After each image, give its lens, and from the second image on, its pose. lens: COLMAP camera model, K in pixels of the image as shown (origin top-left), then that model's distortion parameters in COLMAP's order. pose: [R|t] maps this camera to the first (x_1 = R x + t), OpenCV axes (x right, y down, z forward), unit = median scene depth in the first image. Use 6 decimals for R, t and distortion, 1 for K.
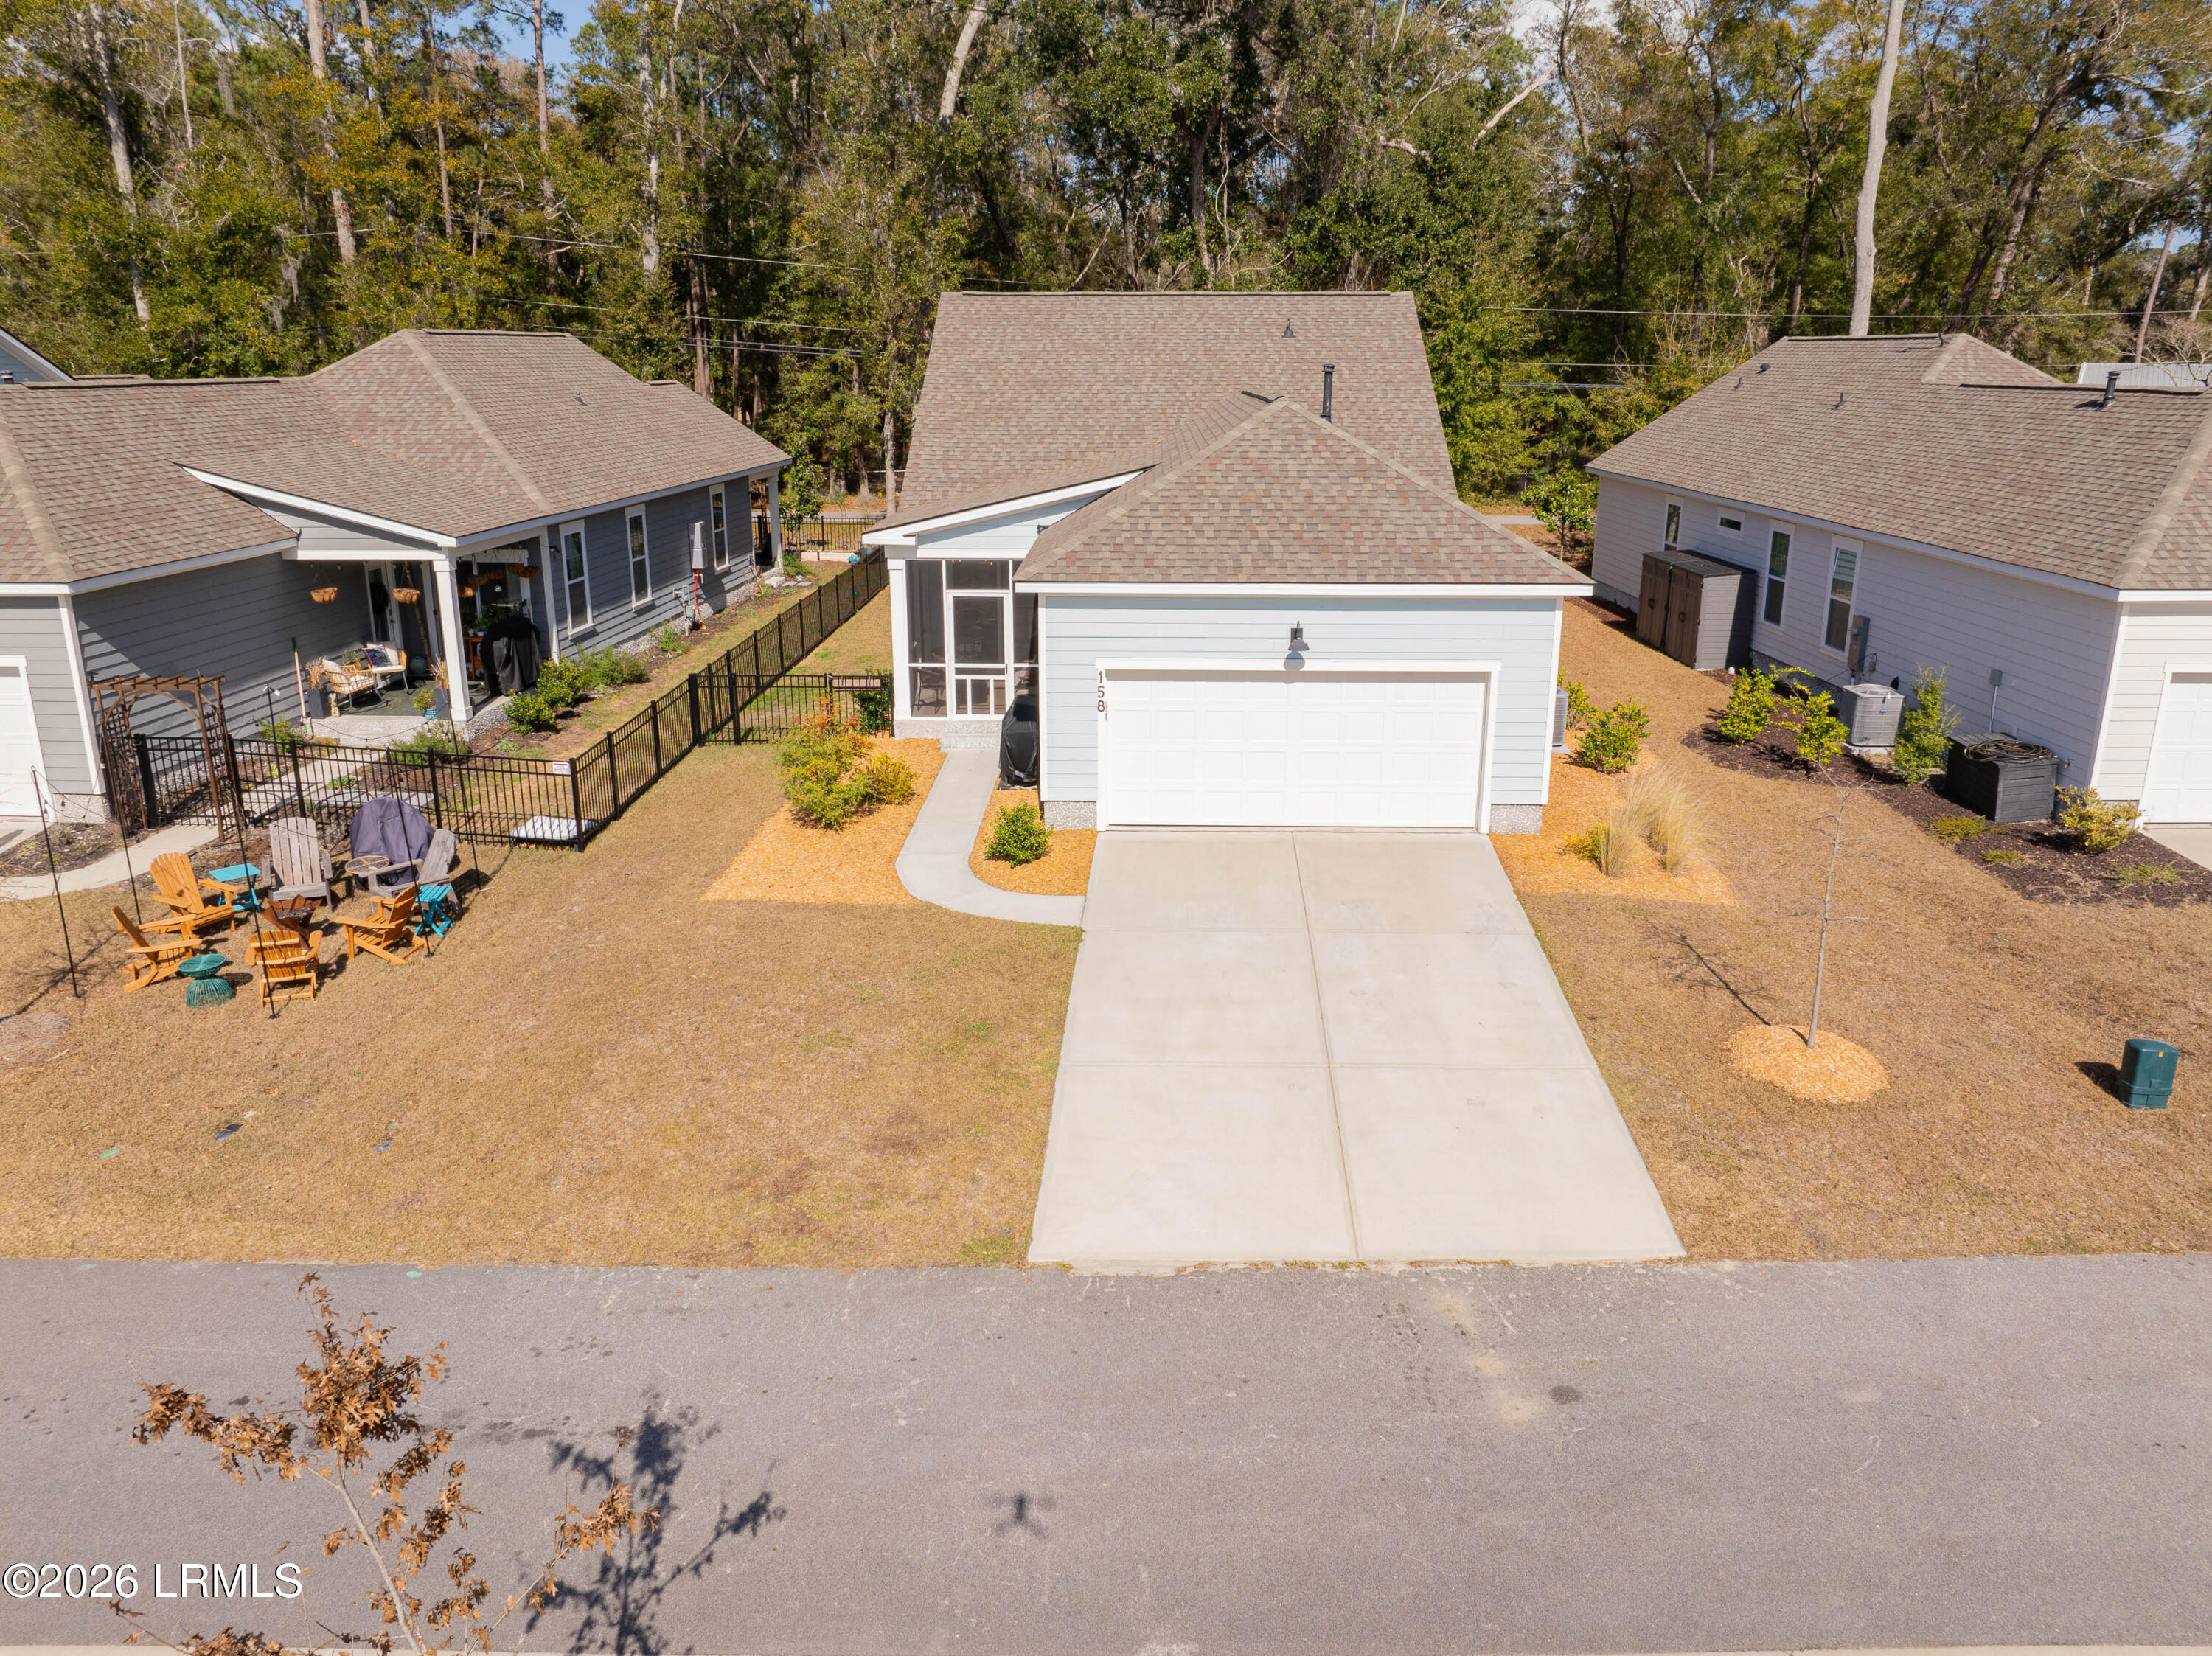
lens RADIAL K [[1553.3, 0, 1118.3], [0, 1553.3, 816.5], [0, 0, 1]] dist [-0.028892, -0.019609]
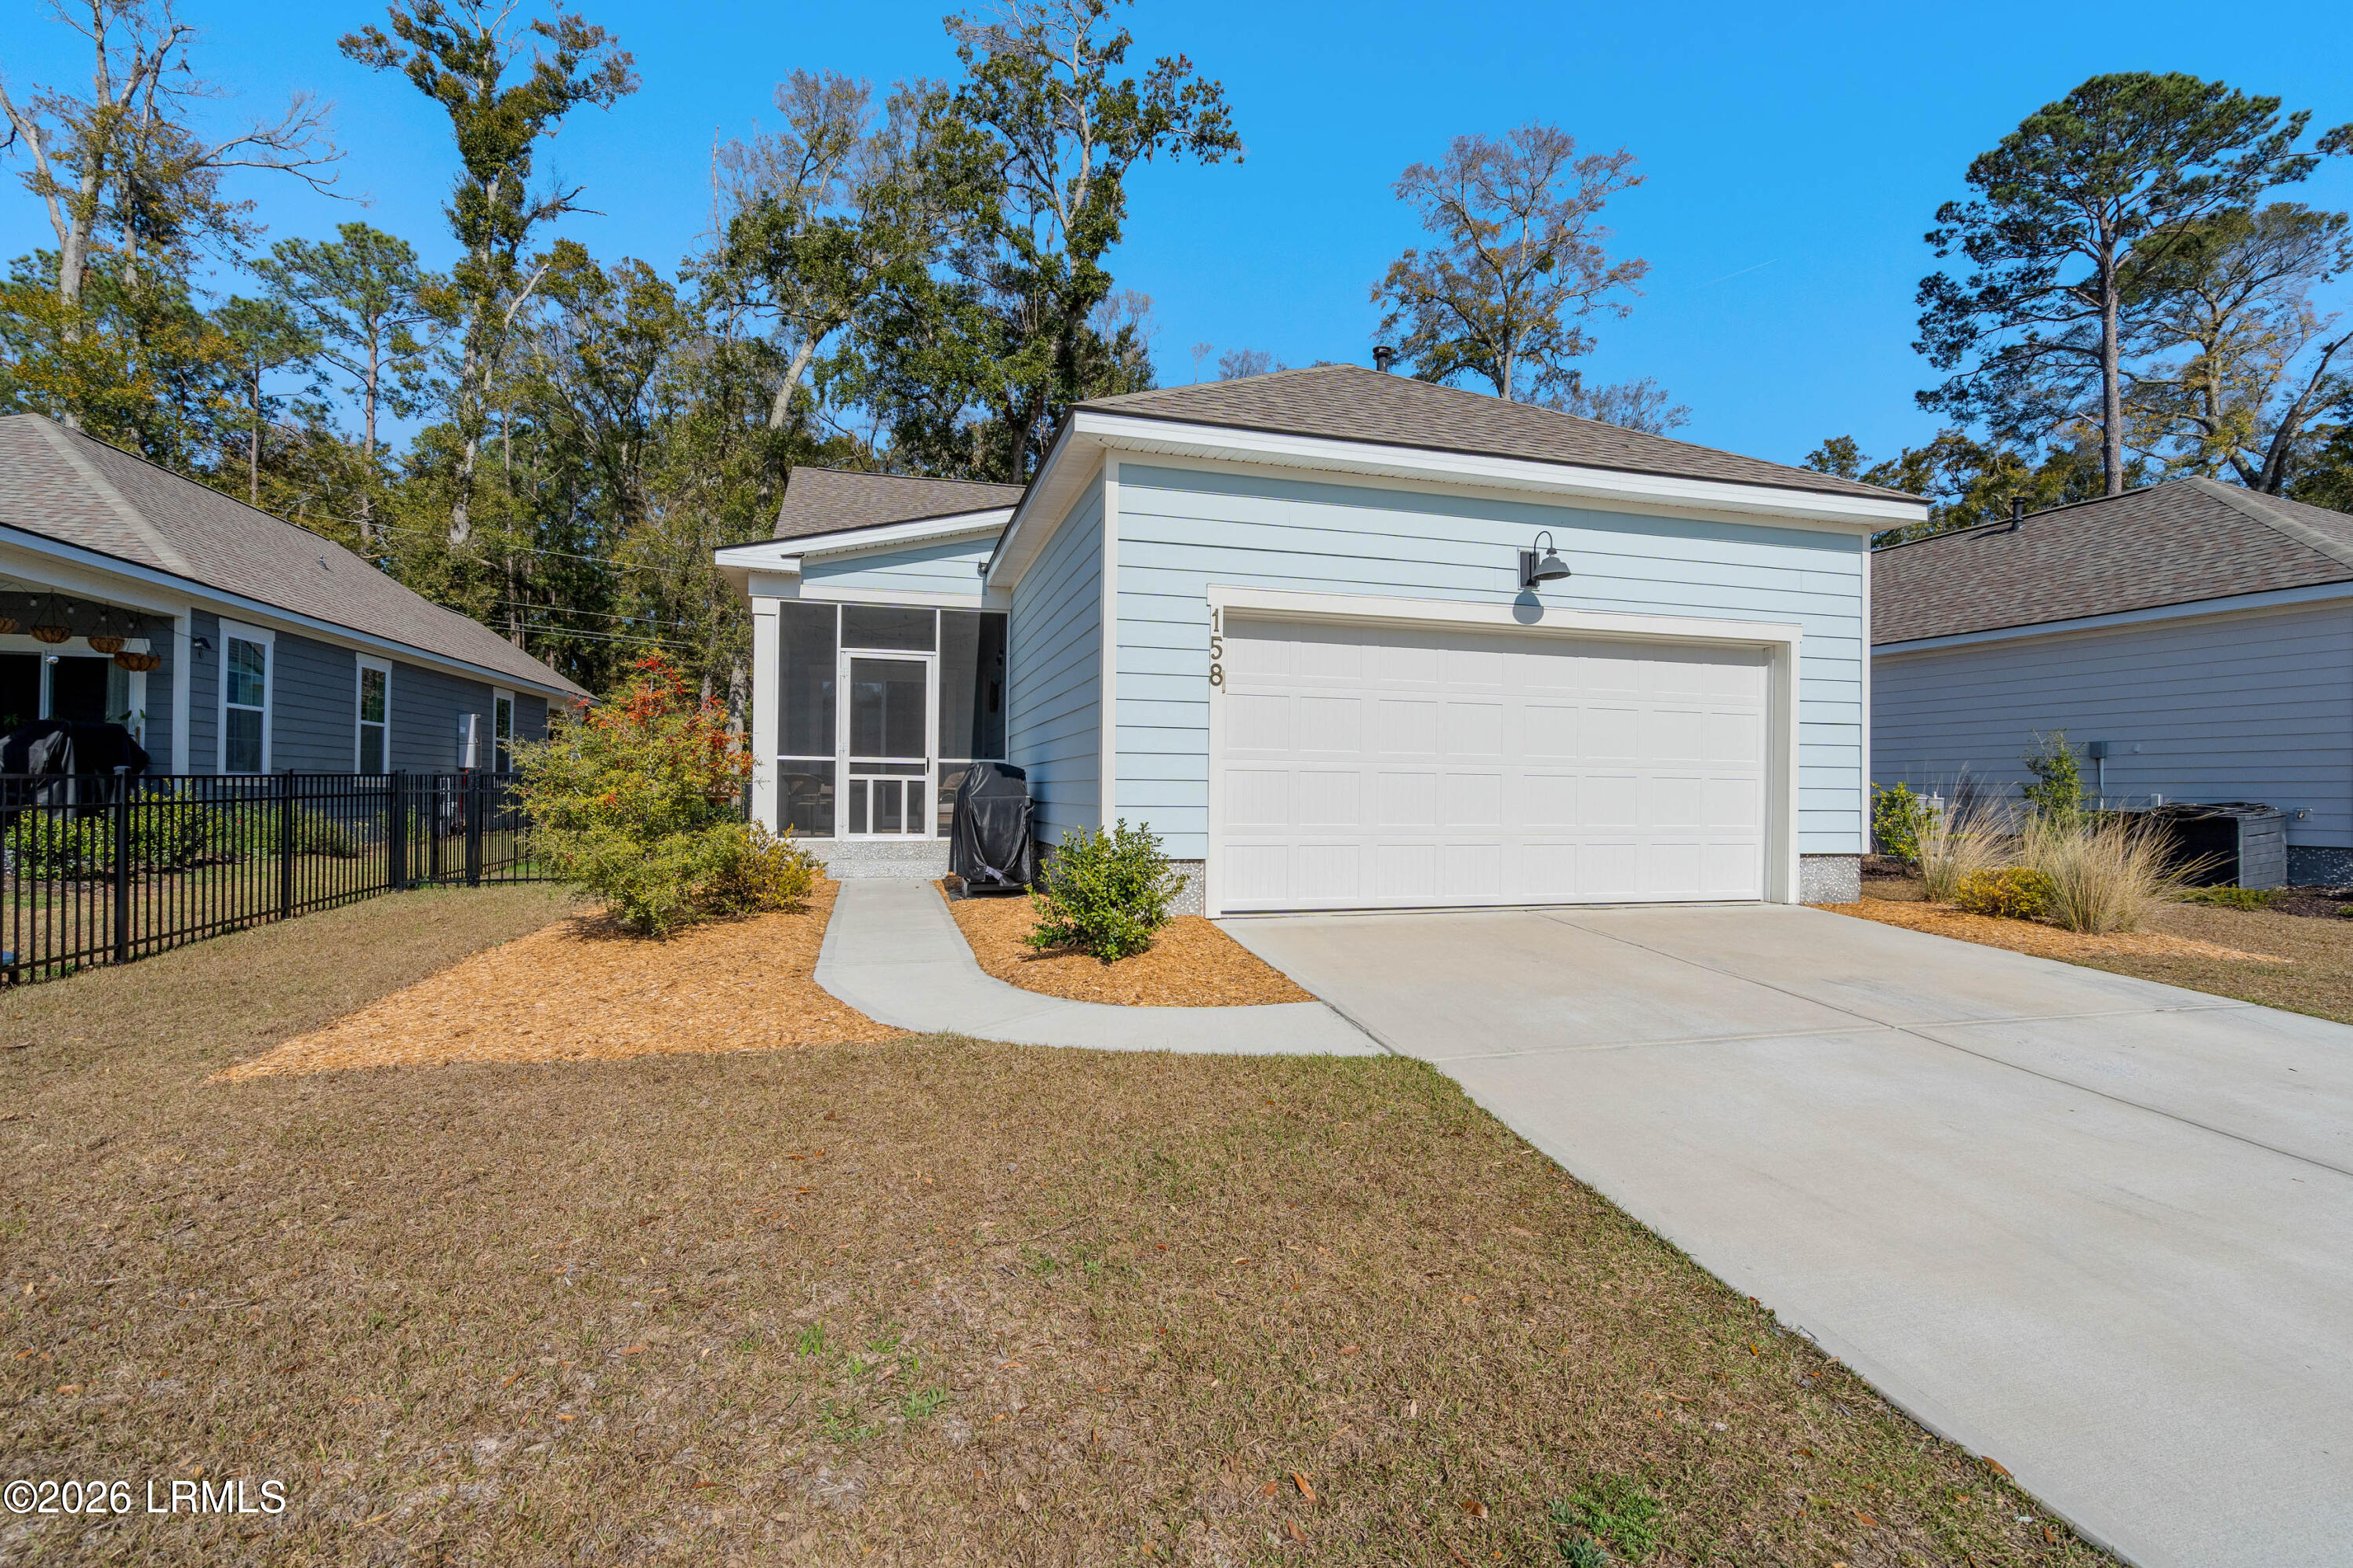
lens RADIAL K [[1050.6, 0, 1167.7], [0, 1050.6, 788.1], [0, 0, 1]] dist [-0.000883, -0.000010]
pose [[0.956986, 0.009972, 0.289963, -0.132424], [0.074046, 0.957919, -0.277323, 0.066360], [-0.280527, 0.286865, 0.915977, 0.681945]]
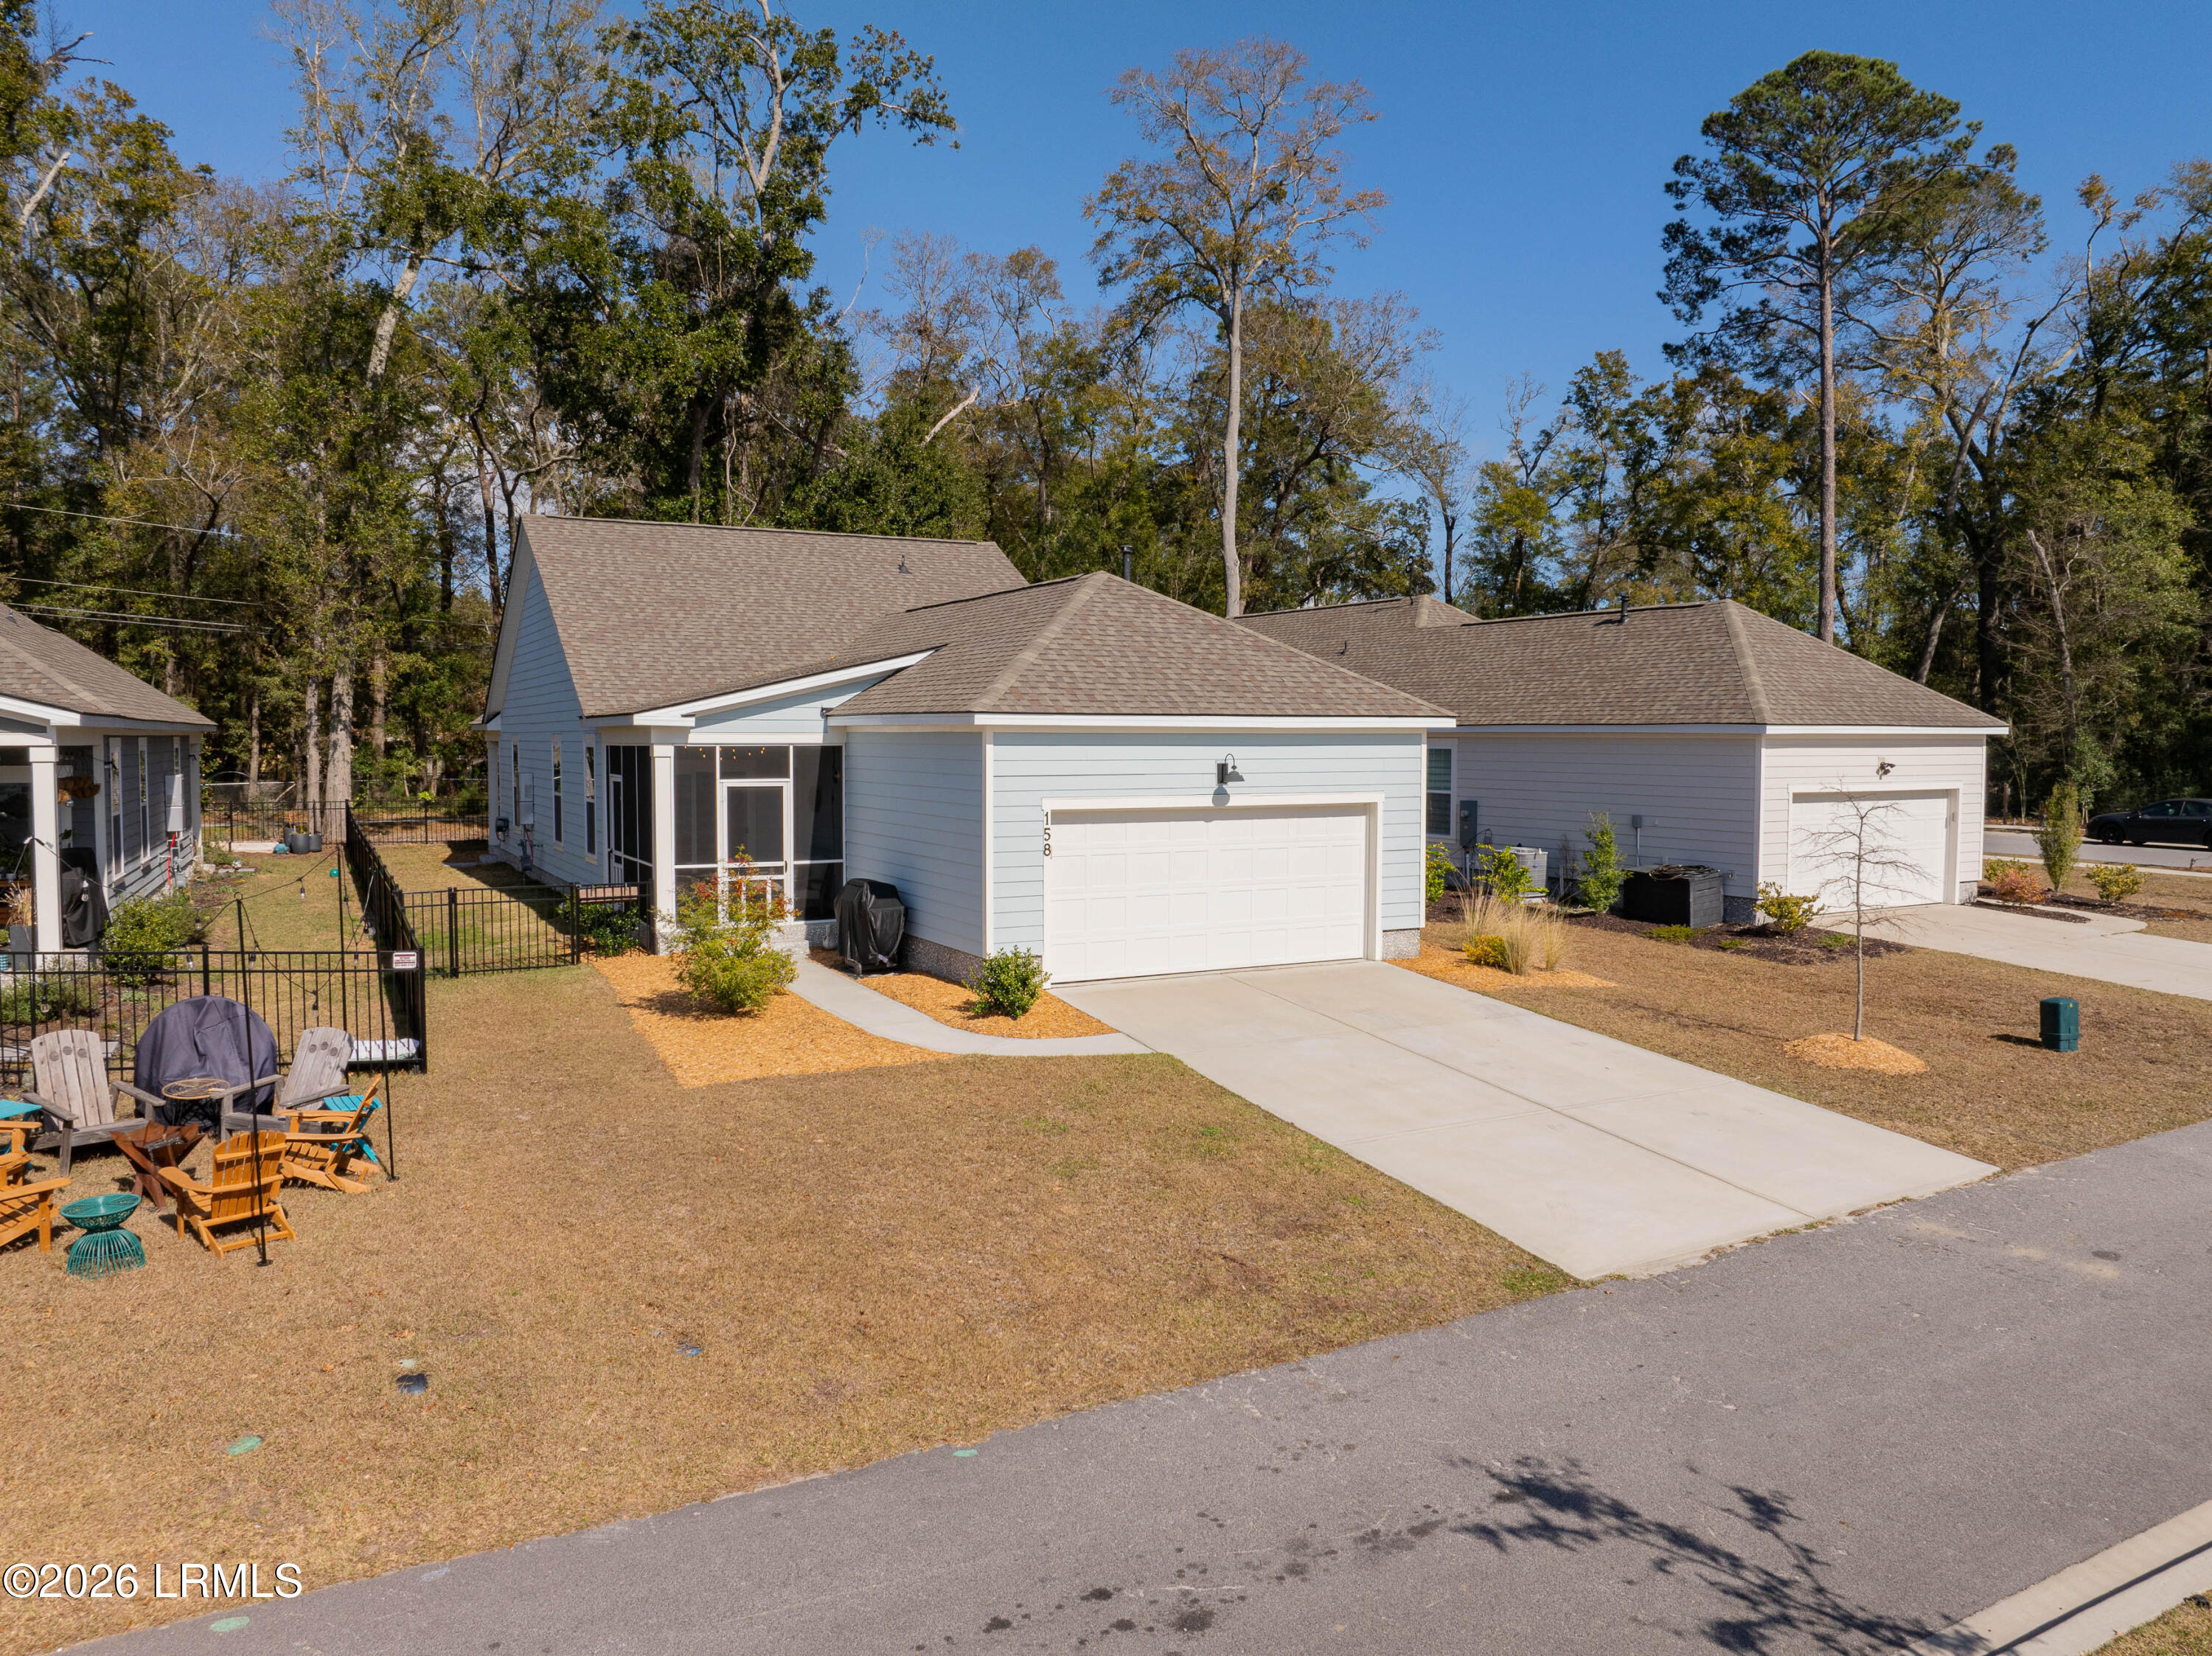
lens RADIAL K [[1556.1, 0, 1116.1], [0, 1556.1, 807.7], [0, 0, 1]] dist [-0.039215, 0.001411]
pose [[0.867811, -0.021878, 0.496413, -0.439778], [0.139583, 0.969537, -0.201284, 0.098630], [-0.476887, 0.243967, 0.844428, 0.182495]]
